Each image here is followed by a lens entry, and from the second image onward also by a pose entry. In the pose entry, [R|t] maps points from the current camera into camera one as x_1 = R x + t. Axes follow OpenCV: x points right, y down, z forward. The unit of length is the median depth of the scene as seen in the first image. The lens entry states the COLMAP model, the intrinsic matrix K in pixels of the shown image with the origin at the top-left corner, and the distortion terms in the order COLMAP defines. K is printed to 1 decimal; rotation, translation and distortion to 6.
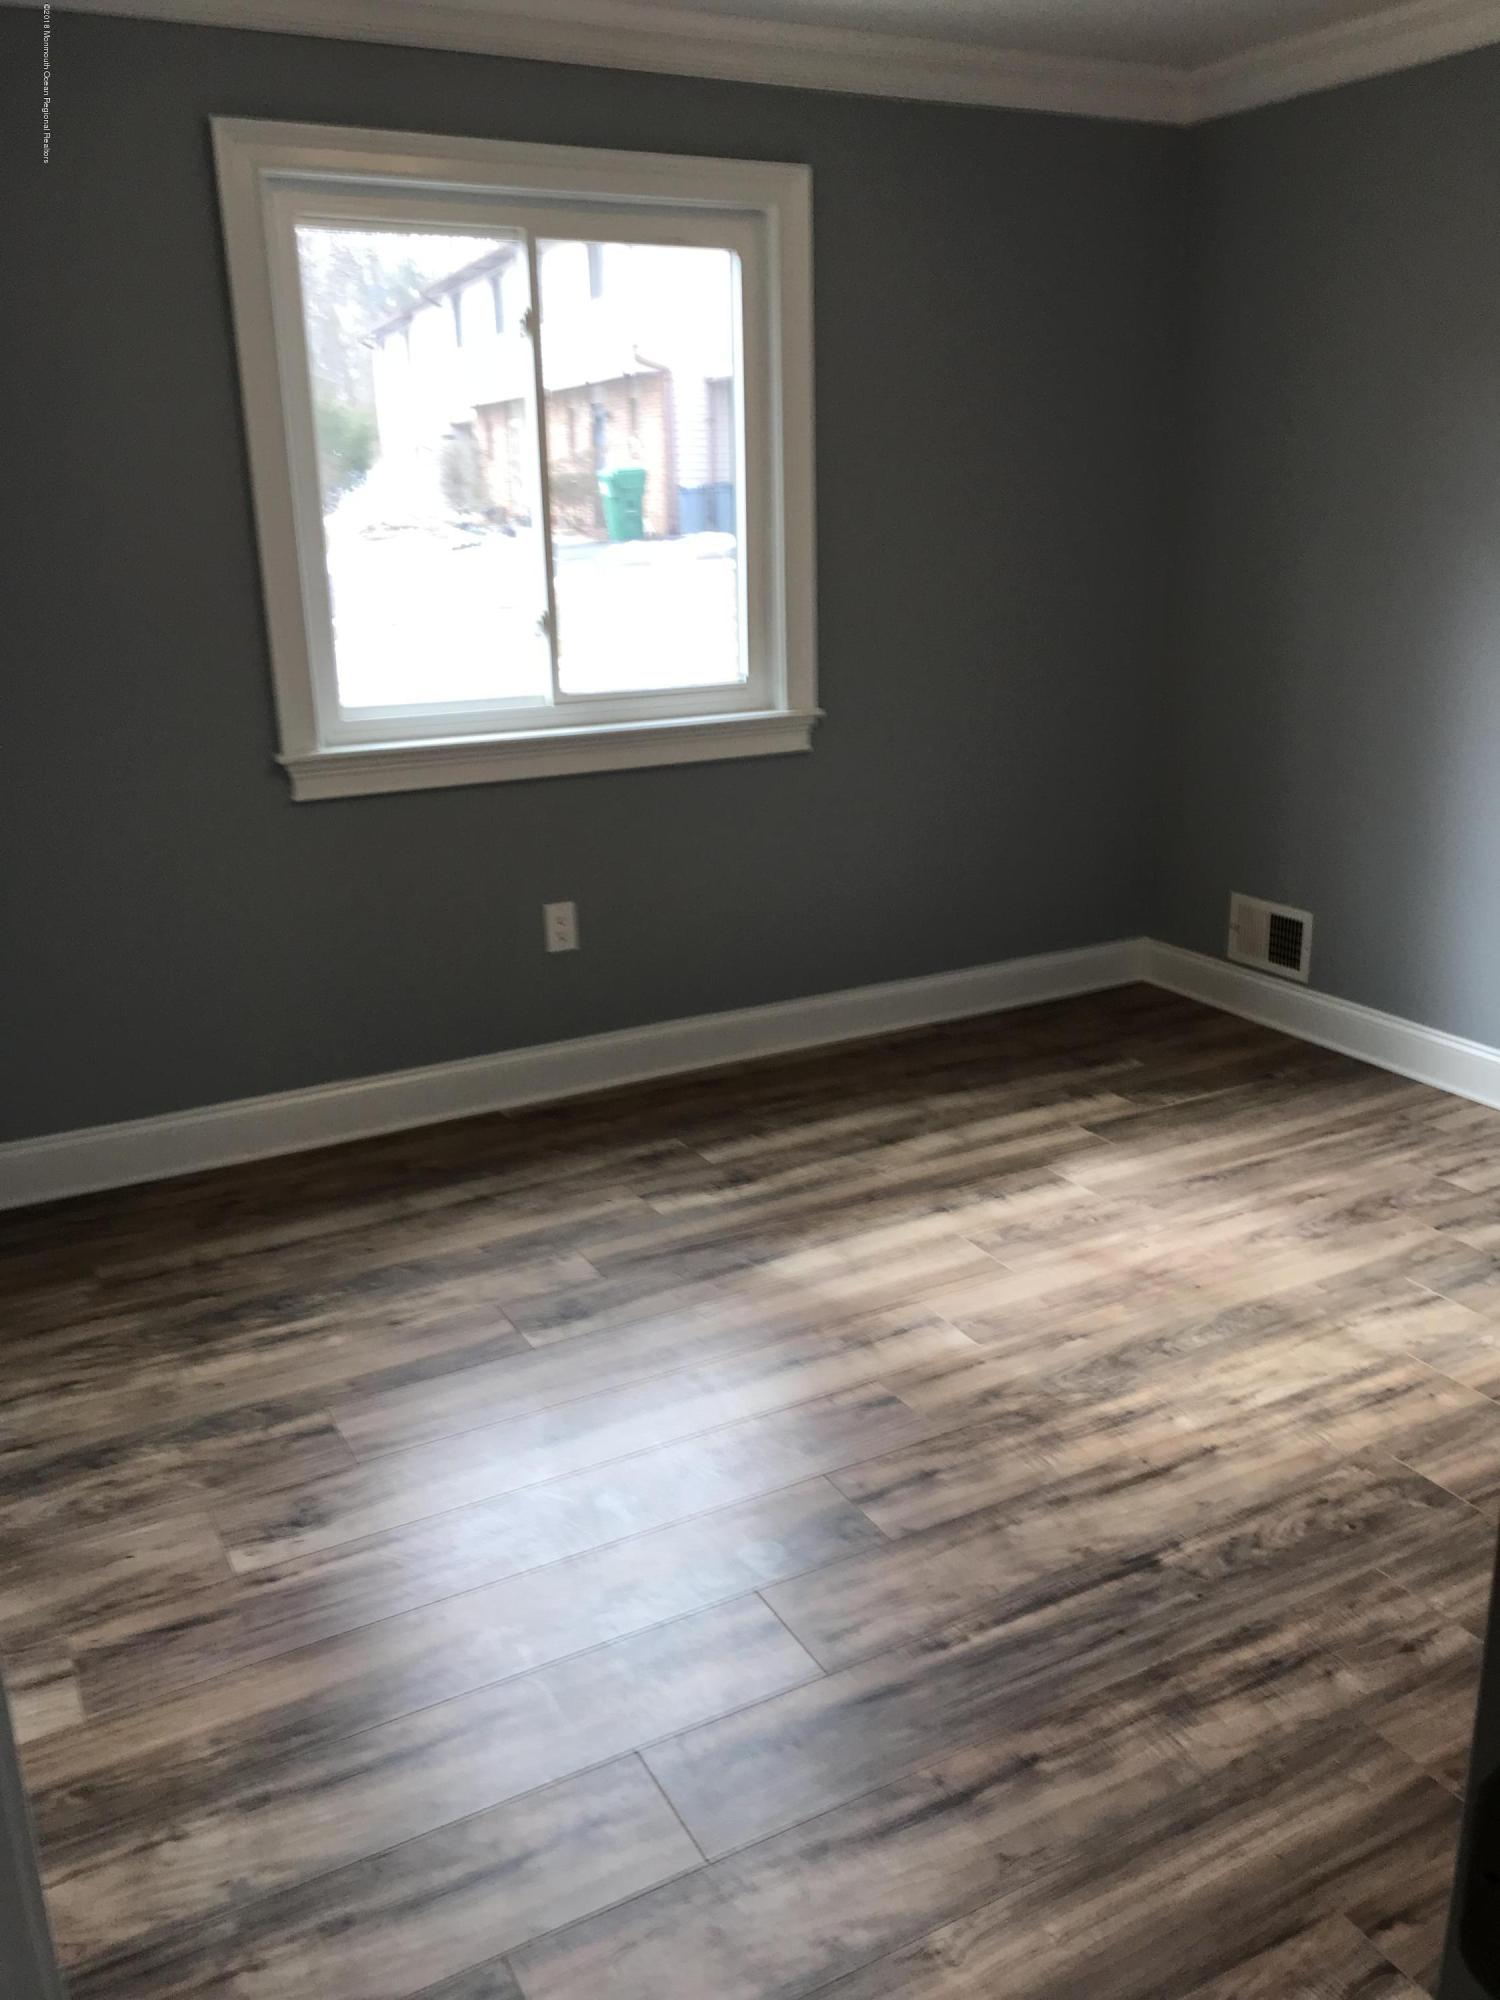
lens RADIAL K [[1636.4, 0, 744.0], [0, 1636.4, 995.4], [0, 0, 1]] dist [0.093119, -0.003339]
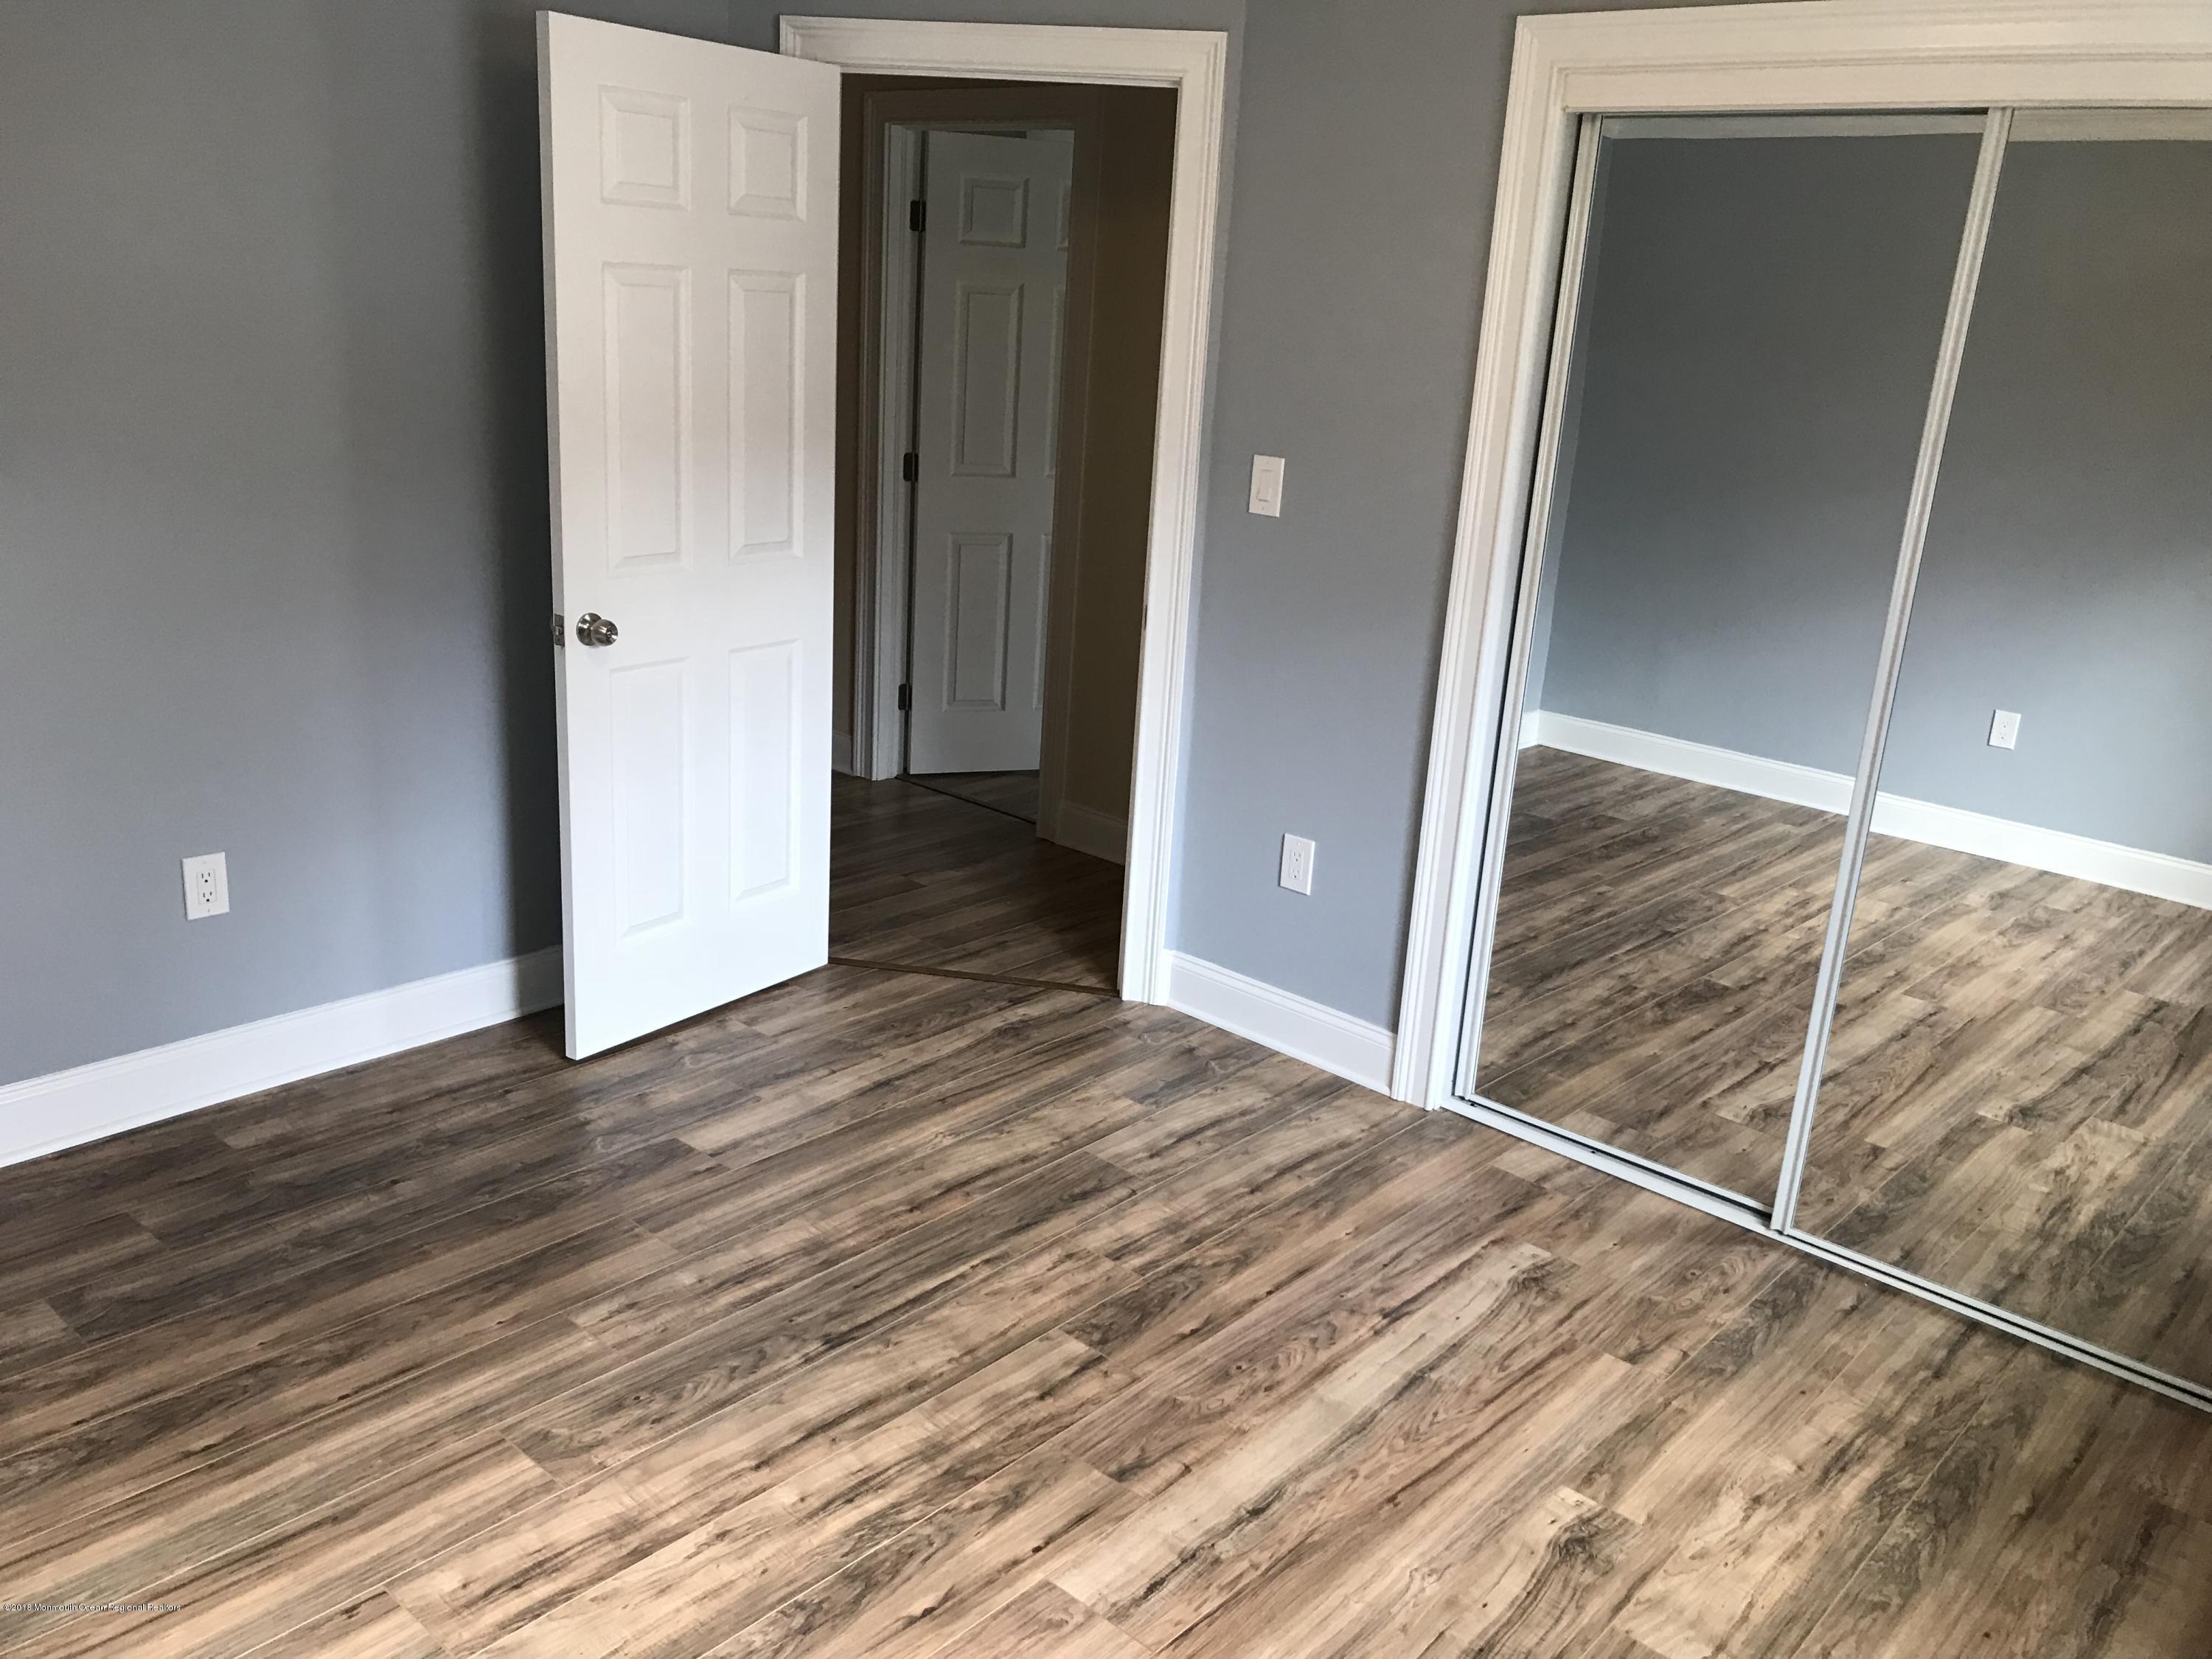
lens RADIAL K [[1809.9, 0, 1104.1], [0, 1809.9, 836.9], [0, 0, 1]] dist [0.093119, -0.003339]
pose [[-0.934209, 0.060317, -0.351591, 0.448994], [-0.159196, 0.811522, 0.562218, -0.610022], [0.319235, 0.581200, -0.748529, 1.651397]]
